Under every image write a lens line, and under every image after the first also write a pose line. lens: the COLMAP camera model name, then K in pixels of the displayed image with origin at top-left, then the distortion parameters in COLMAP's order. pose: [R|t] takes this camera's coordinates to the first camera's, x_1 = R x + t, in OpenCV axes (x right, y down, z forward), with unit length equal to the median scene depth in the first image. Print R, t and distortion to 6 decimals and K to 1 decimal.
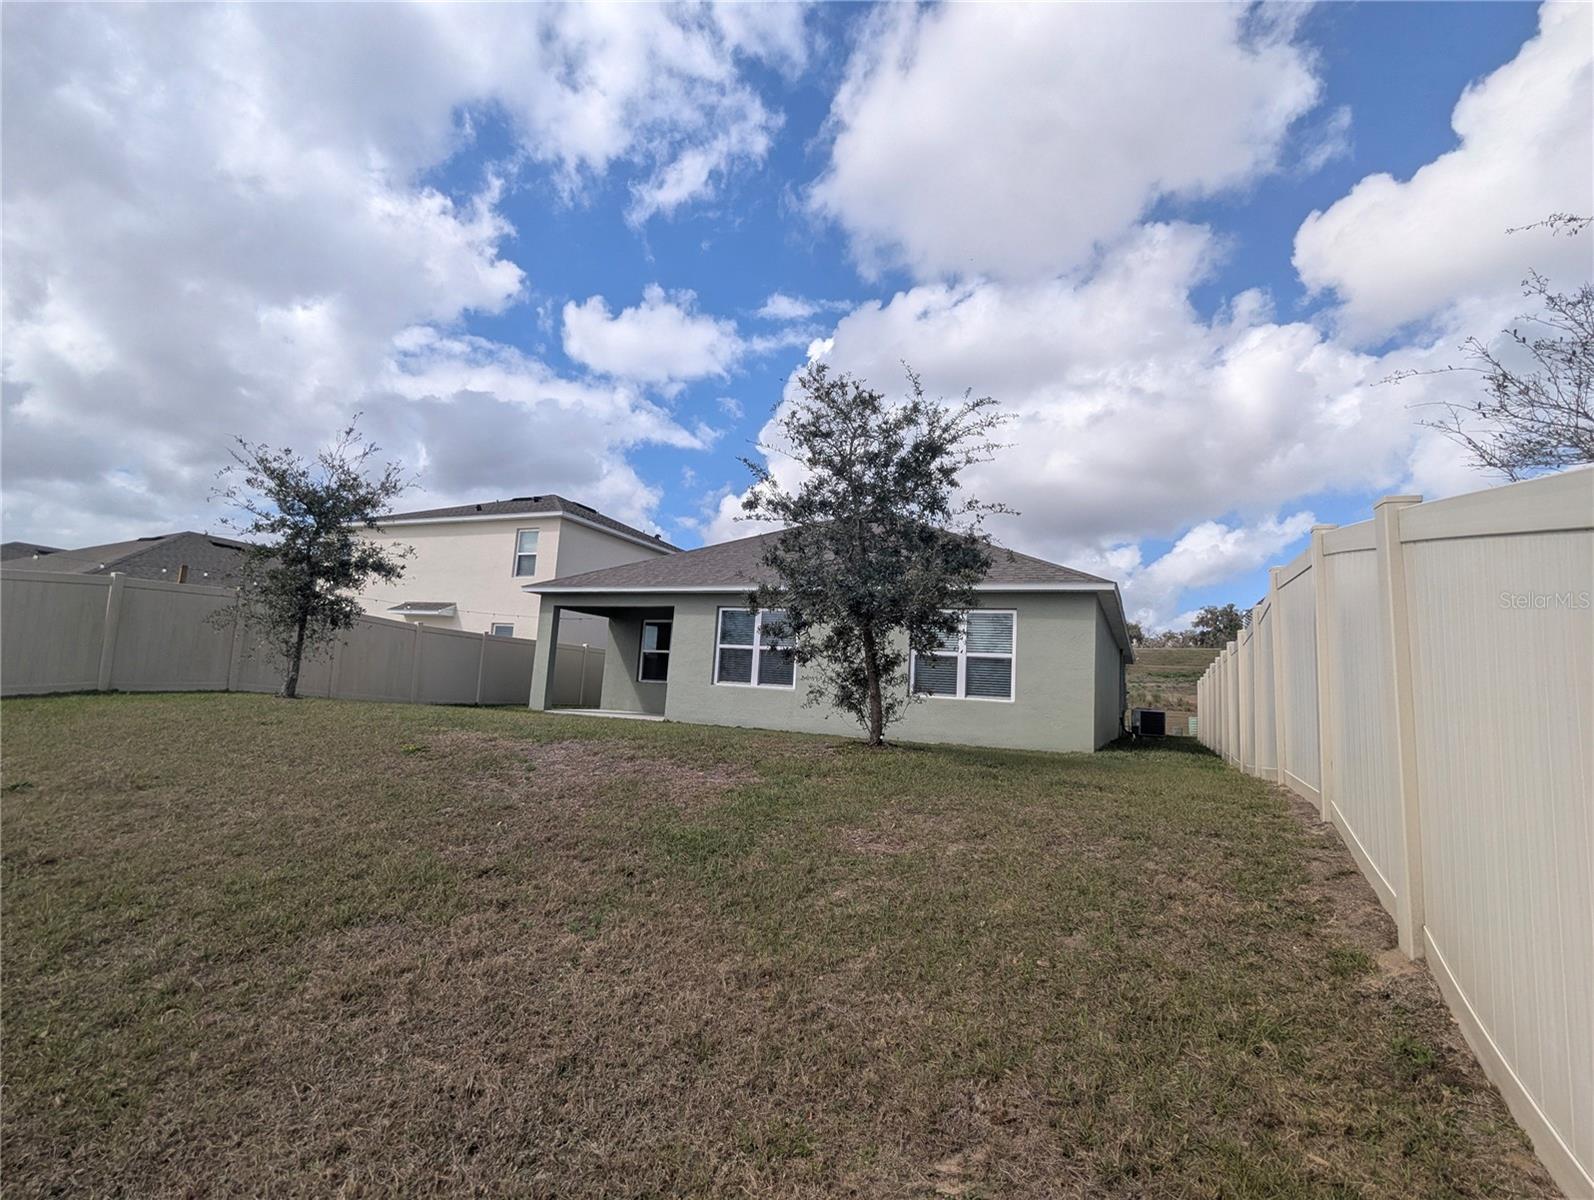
lens RADIAL K [[739.5, 0, 945.6], [0, 739.5, 556.2], [0, 0, 1]] dist [0.001824, 0.001050]
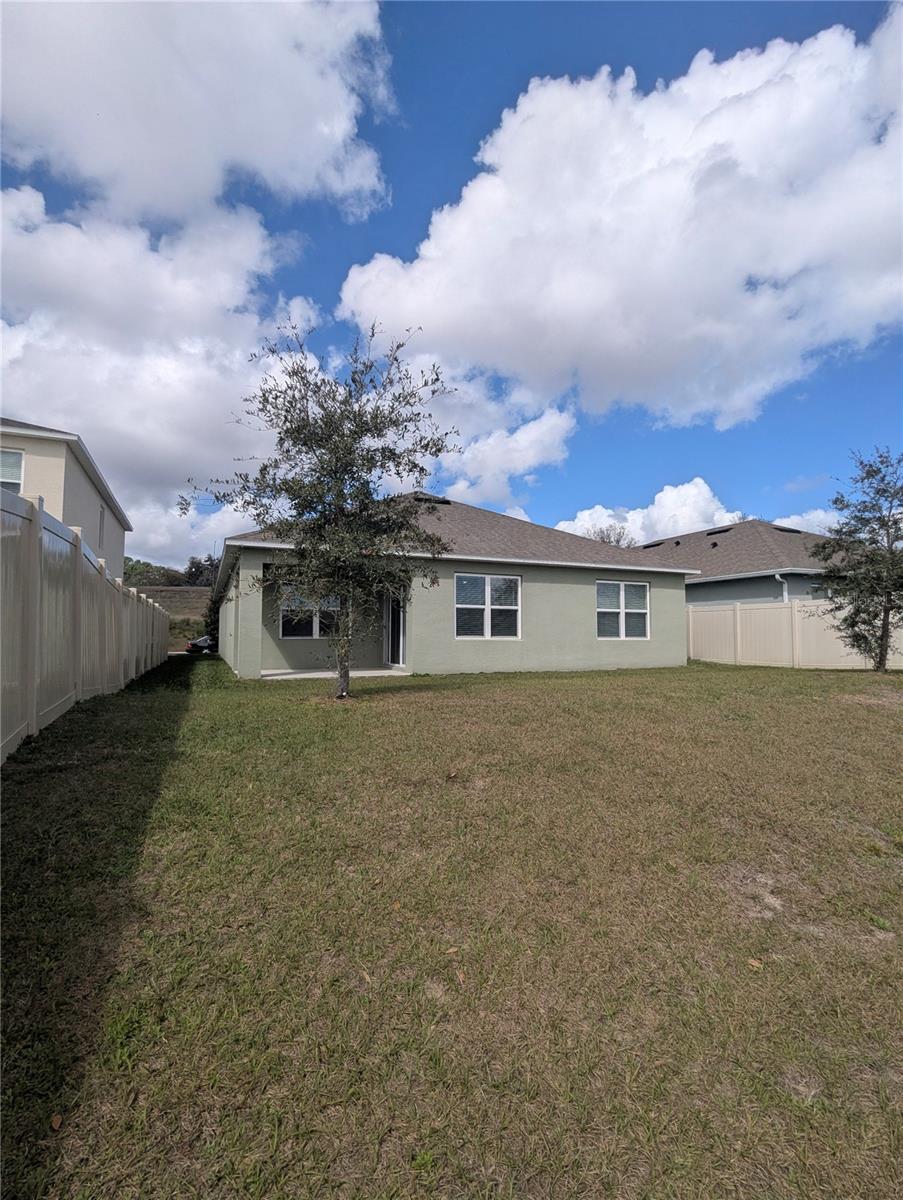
lens RADIAL K [[595.8, 0, 435.9], [0, 595.8, 607.7], [0, 0, 1]] dist [0.008393, -0.004154]
pose [[0.699978, -0.019605, 0.713895, -0.986610], [-0.096545, 0.987849, 0.121791, 0.013074], [-0.707608, -0.154174, 0.689580, 0.378295]]
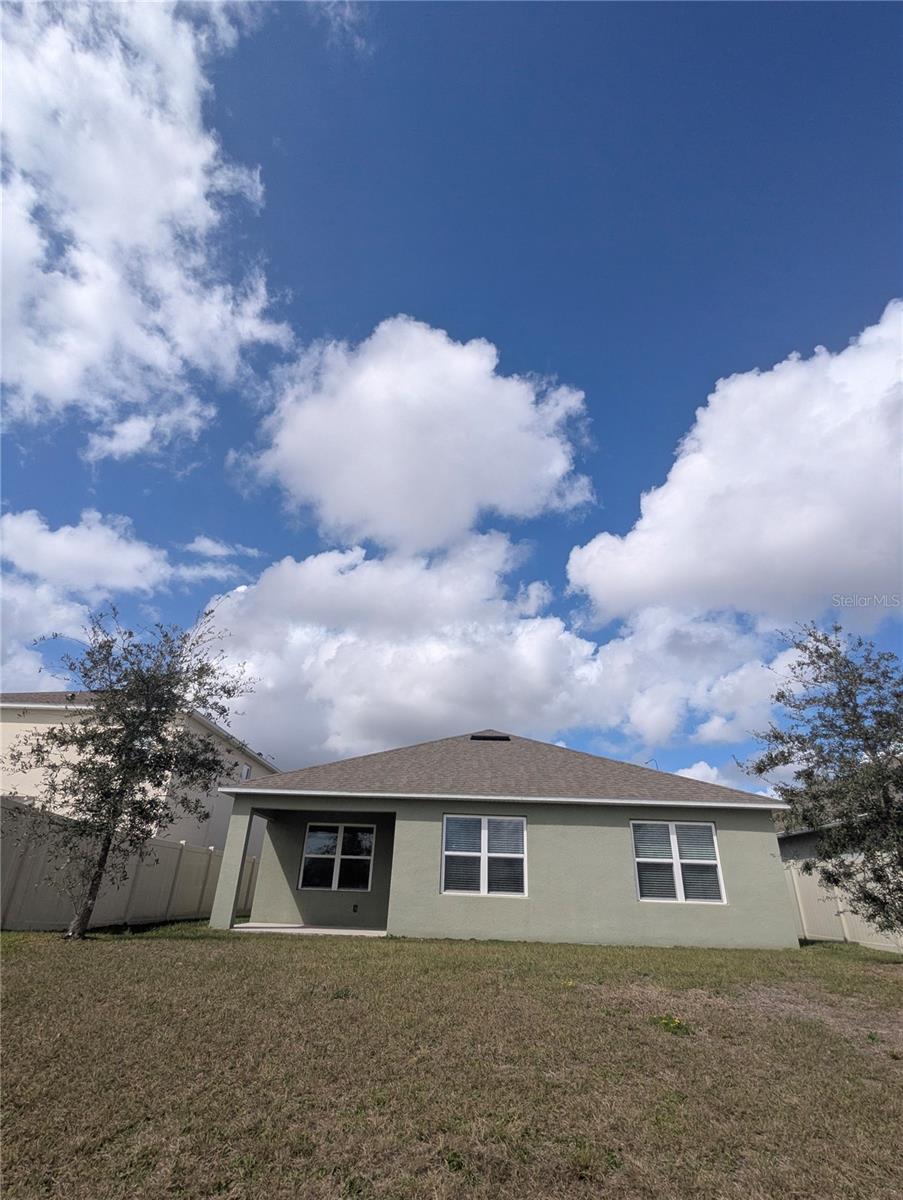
lens RADIAL K [[556.7, 0, 454.5], [0, 556.7, 612.6], [0, 0, 1]] dist [0.001824, 0.001050]
pose [[0.939830, 0.128228, 0.316667, -0.584640], [-0.042547, 0.963606, -0.263919, -0.001185], [-0.338983, 0.234566, 0.911081, 0.186172]]
